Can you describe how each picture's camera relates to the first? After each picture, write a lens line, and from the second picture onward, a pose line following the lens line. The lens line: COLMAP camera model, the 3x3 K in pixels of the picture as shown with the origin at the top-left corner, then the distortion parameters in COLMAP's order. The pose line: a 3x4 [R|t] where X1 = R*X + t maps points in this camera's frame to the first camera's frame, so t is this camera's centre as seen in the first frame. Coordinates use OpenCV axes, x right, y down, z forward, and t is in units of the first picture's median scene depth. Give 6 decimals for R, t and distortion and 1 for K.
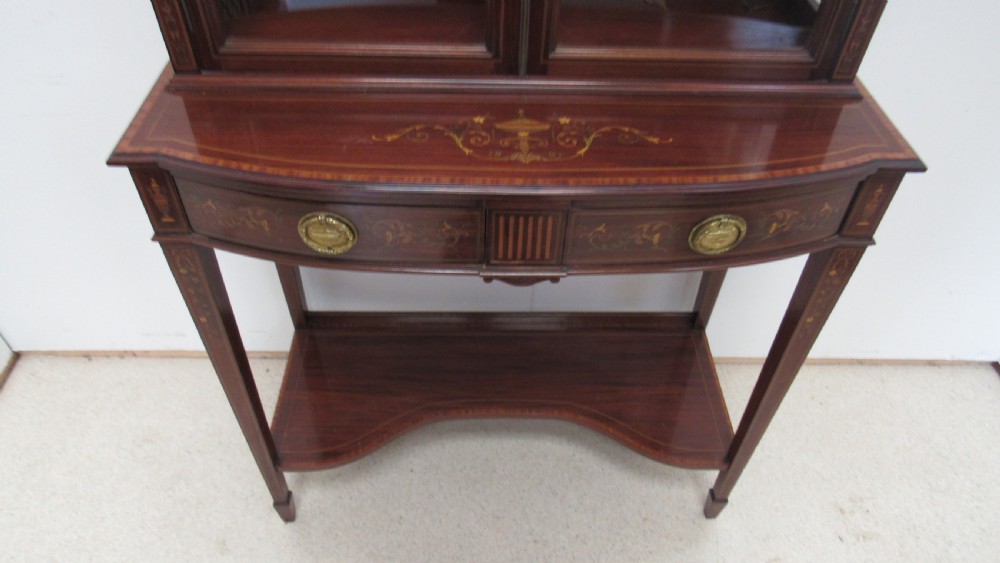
lens RADIAL K [[716.2, 0, 497.7], [0, 716.2, 285.2], [0, 0, 1]] dist [-0.029568, 0.012371]
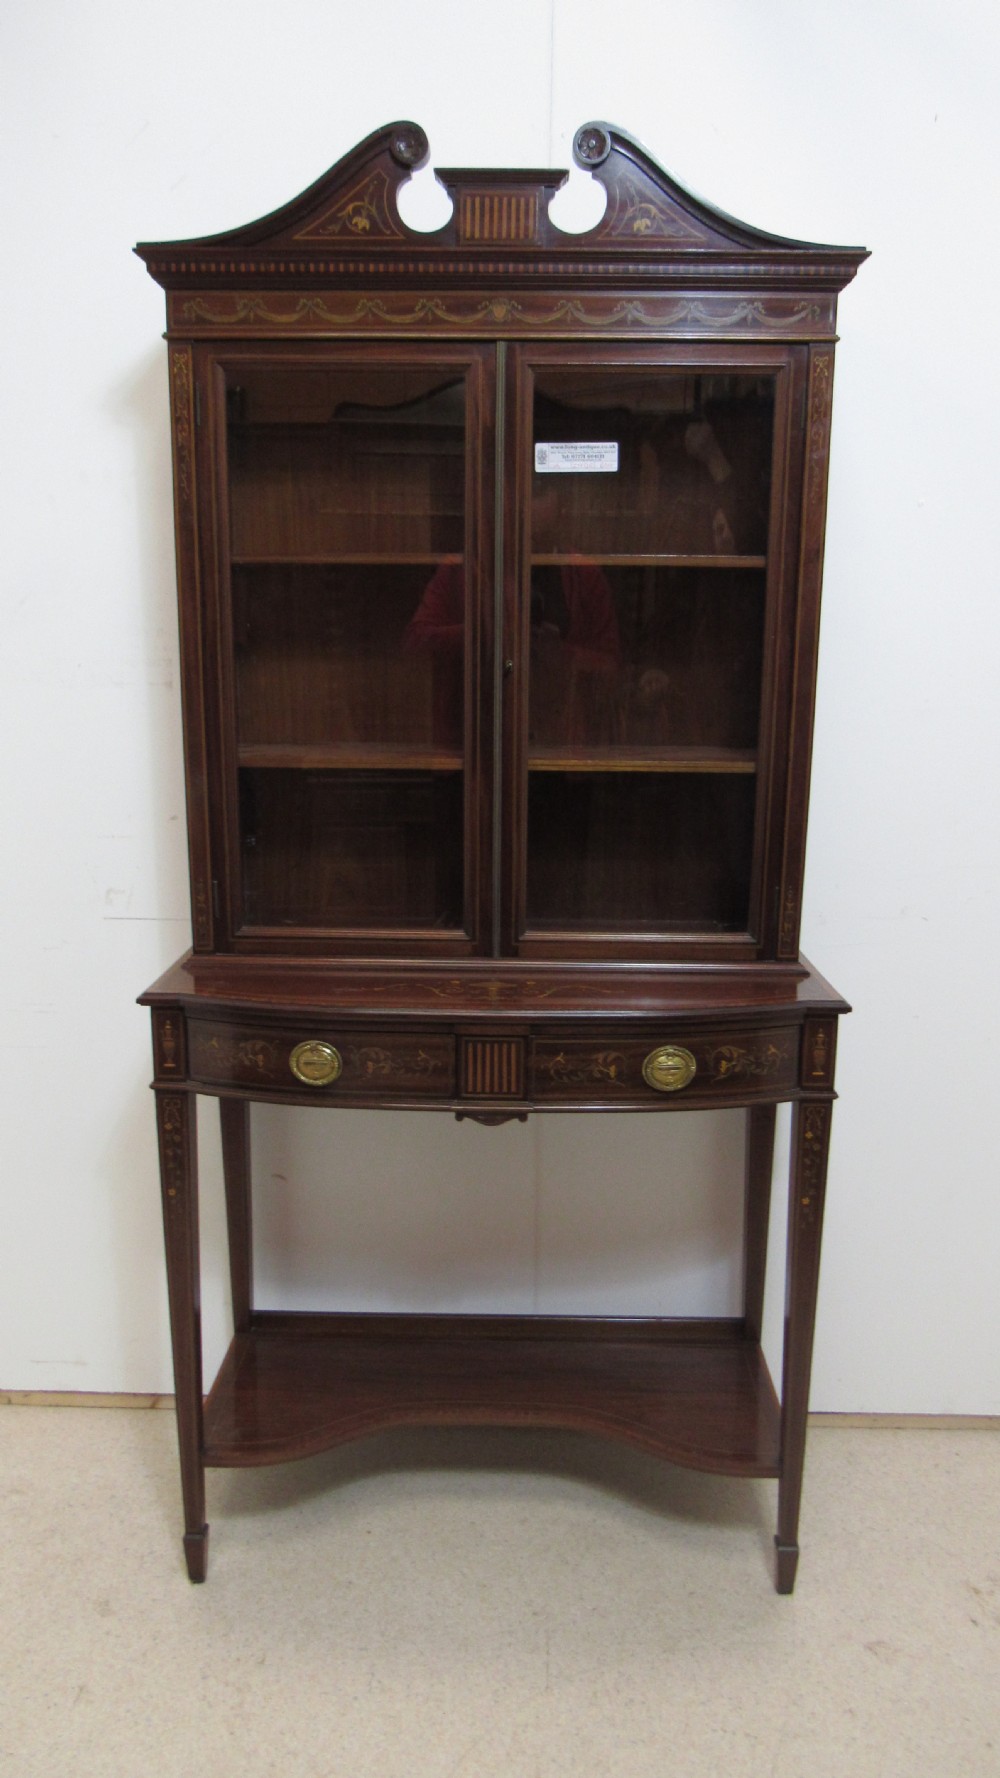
lens RADIAL K [[1273.4, 0, 493.6], [0, 1273.4, 895.9], [0, 0, 1]] dist [-0.029568, 0.012371]
pose [[0.998883, -0.010661, -0.046030, 0.125394], [-0.016786, 0.830578, -0.556649, 0.757465], [0.044166, 0.556800, 0.829472, -0.731881]]
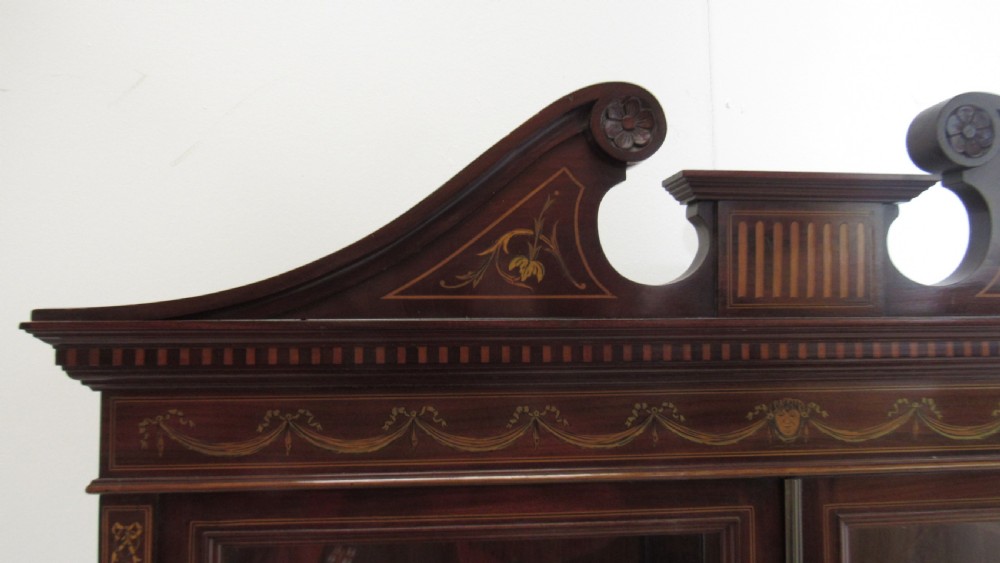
lens RADIAL K [[716.2, 0, 499.2], [0, 716.2, 284.8], [0, 0, 1]] dist [-0.029568, 0.012371]
pose [[0.996671, -0.032742, 0.074659, -0.188490], [0.078114, 0.645599, -0.759671, -0.641254], [-0.023327, 0.762975, 0.646007, -0.097918]]
